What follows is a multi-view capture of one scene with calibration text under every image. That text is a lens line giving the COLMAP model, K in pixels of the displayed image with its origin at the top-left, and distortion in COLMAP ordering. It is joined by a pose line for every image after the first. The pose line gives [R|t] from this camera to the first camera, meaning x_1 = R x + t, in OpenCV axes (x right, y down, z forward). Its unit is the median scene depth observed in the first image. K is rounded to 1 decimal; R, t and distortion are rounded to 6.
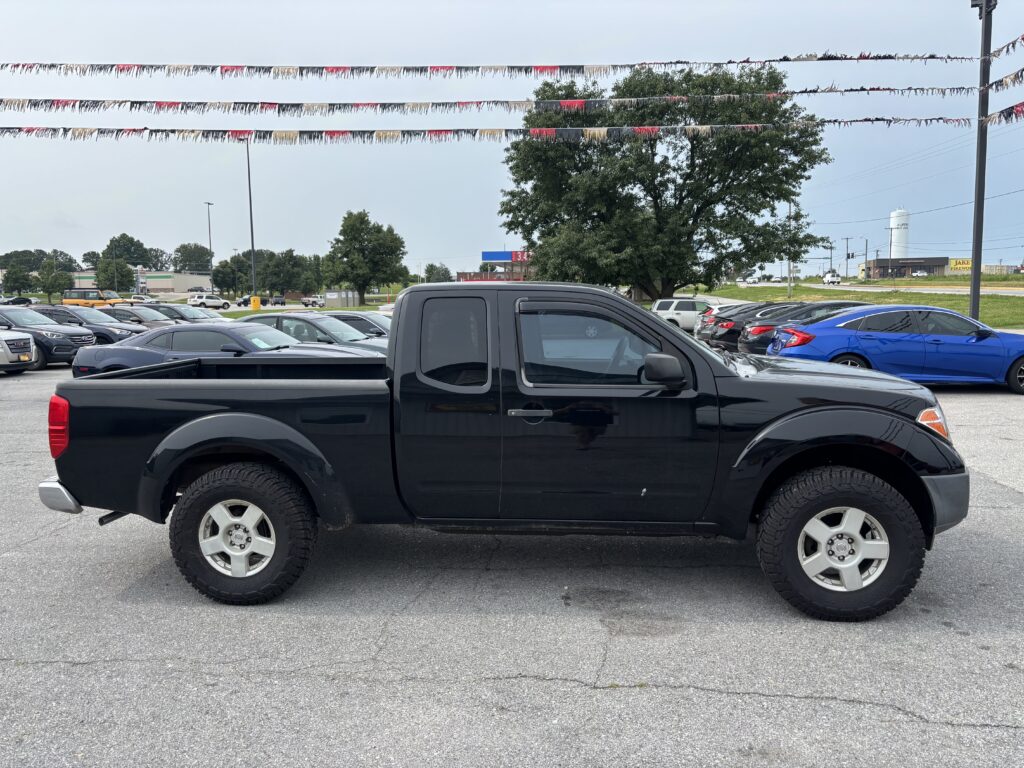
lens RADIAL K [[775.8, 0, 506.3], [0, 775.8, 387.1], [0, 0, 1]] dist [0.036364, -0.029940]
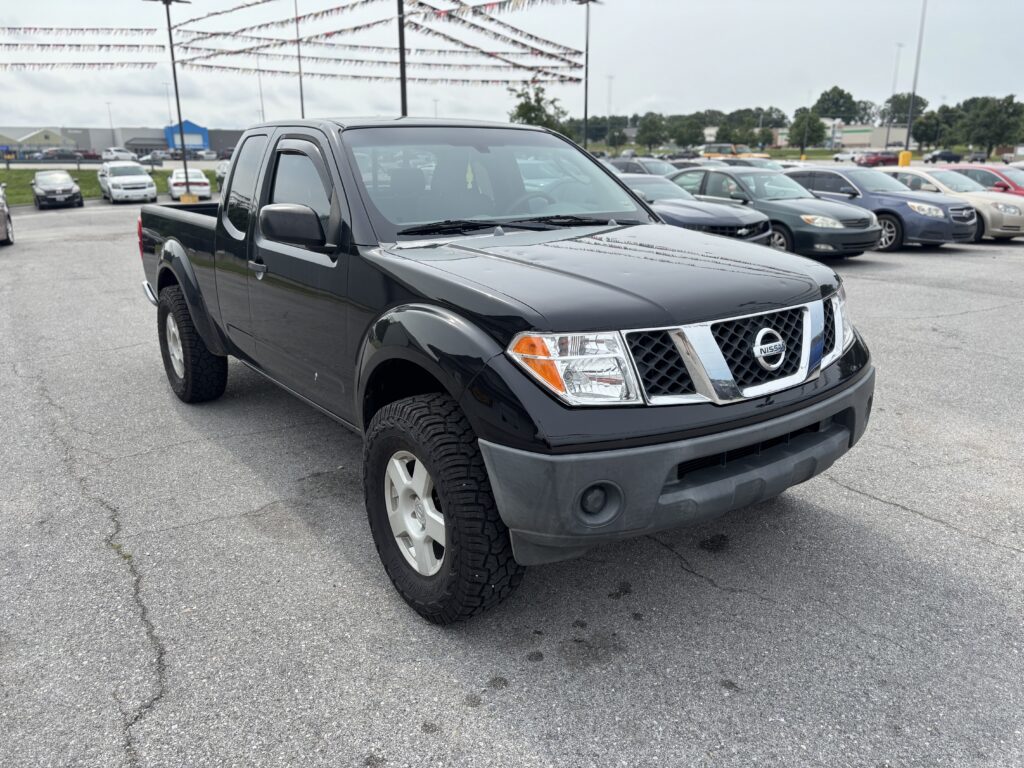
lens RADIAL K [[775.8, 0, 517.3], [0, 775.8, 382.0], [0, 0, 1]] dist [0.036364, -0.029940]
pose [[0.673357, 0.214316, -0.707572, 0.113098], [-0.091875, 0.973900, 0.207552, -0.006587], [0.733586, -0.074749, 0.675473, 0.072838]]
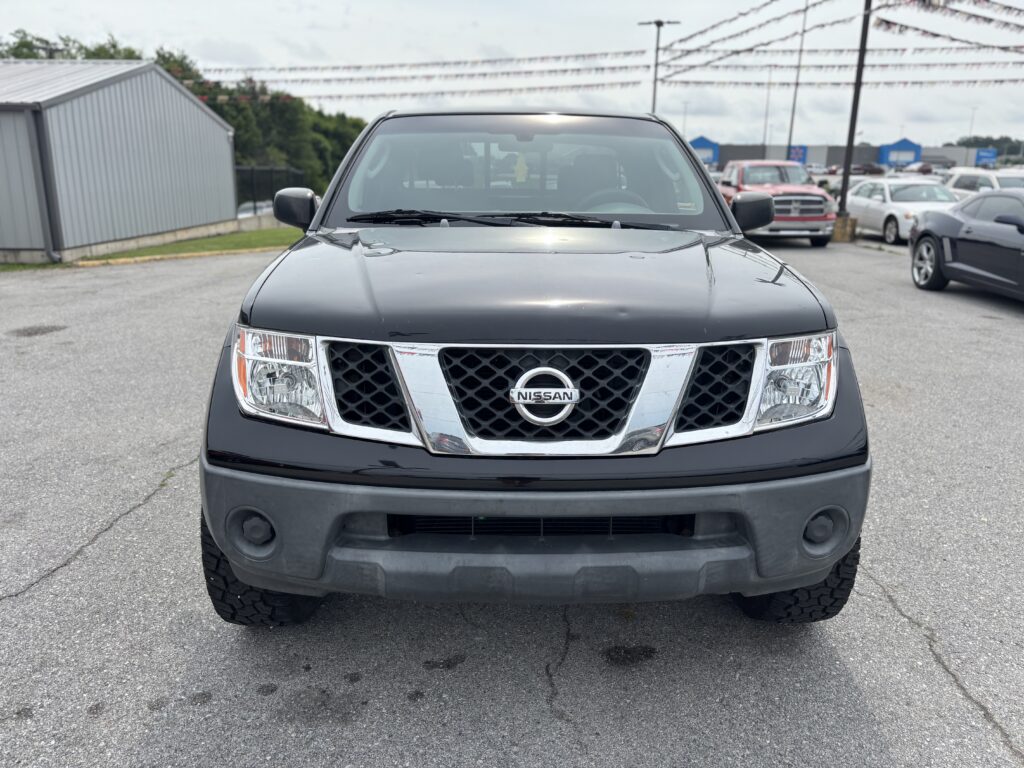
lens RADIAL K [[775.8, 0, 537.5], [0, 775.8, 386.7], [0, 0, 1]] dist [0.036364, -0.029940]
pose [[0.123041, 0.276860, -0.953000, 0.131927], [-0.128386, 0.956668, 0.261349, -0.012654], [0.984062, 0.090195, 0.153254, 0.156725]]
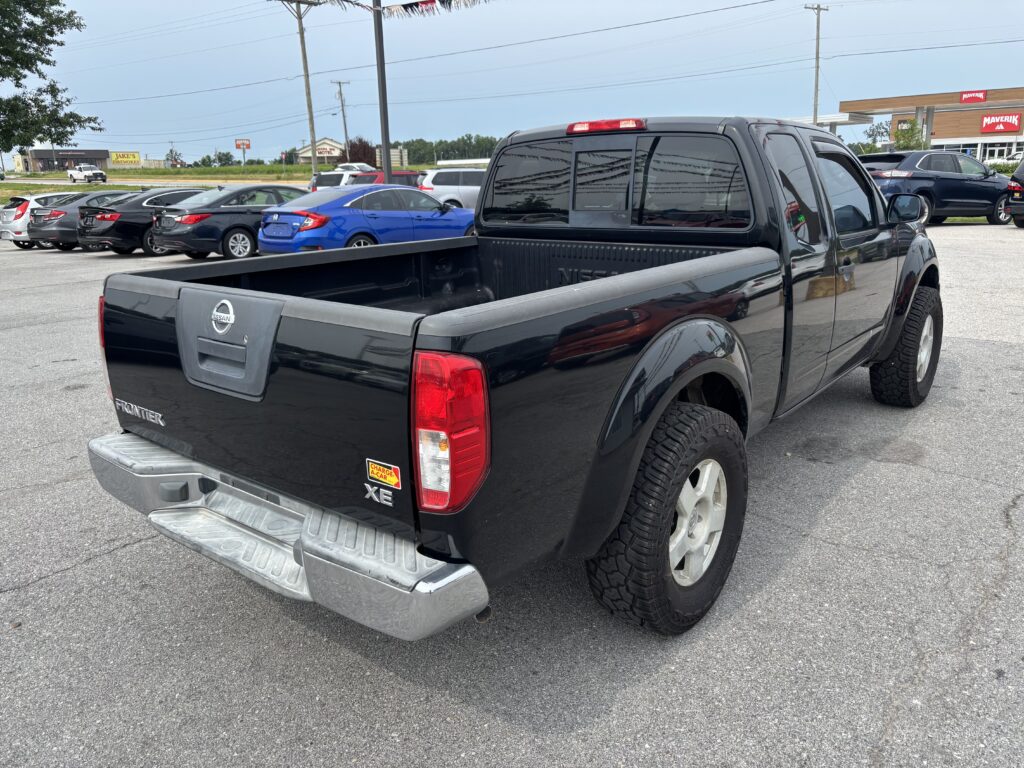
lens RADIAL K [[775.8, 0, 518.5], [0, 775.8, 382.9], [0, 0, 1]] dist [0.036364, -0.029940]
pose [[0.542646, -0.216337, 0.811624, -0.116226], [0.114379, 0.976295, 0.183756, -0.005694], [-0.832137, -0.006882, 0.554527, 0.099918]]
